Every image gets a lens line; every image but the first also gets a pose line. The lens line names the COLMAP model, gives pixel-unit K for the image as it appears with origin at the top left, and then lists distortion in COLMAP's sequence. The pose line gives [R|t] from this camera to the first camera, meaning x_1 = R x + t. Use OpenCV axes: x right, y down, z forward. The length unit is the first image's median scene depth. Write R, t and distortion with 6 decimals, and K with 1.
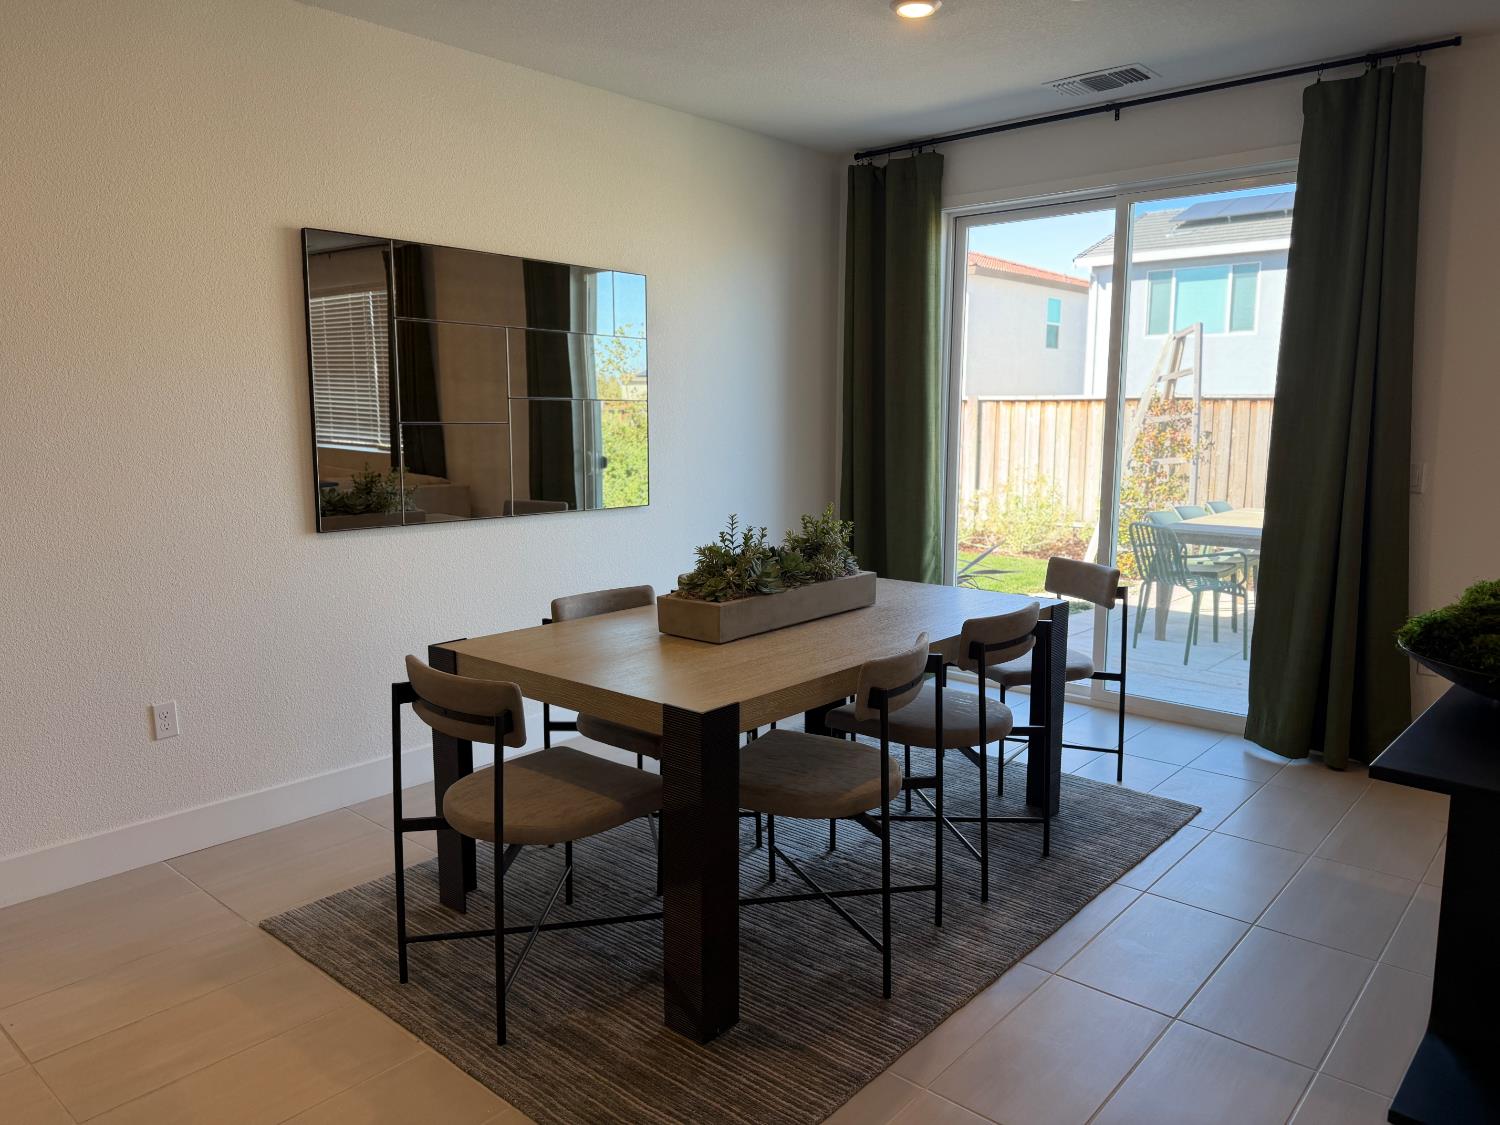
lens RADIAL K [[1058.3, 0, 750.5], [0, 1058.3, 545.0], [0, 0, 1]] dist [0.037389, -0.041935]
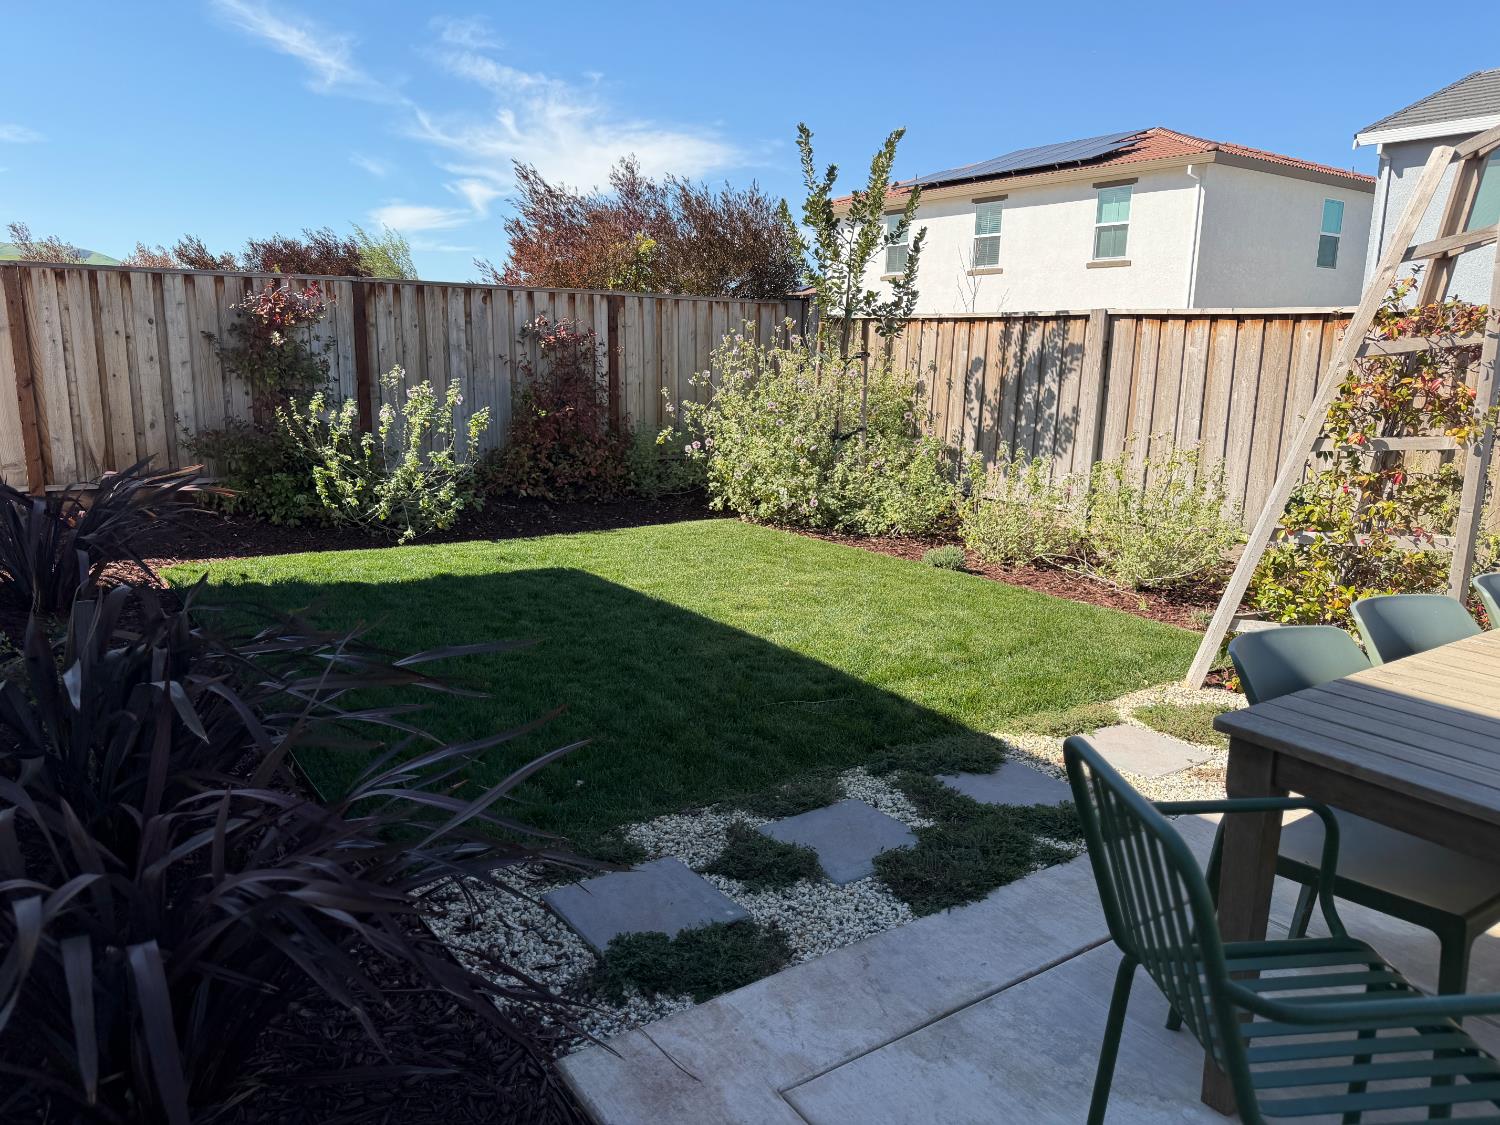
lens RADIAL K [[1058.3, 0, 754.7], [0, 1058.3, 554.7], [0, 0, 1]] dist [0.037389, -0.041935]
pose [[0.973363, 0.073359, -0.217215, 0.169780], [-0.057554, 0.995273, 0.078223, -0.038952], [0.221927, -0.063638, 0.972984, 0.379886]]
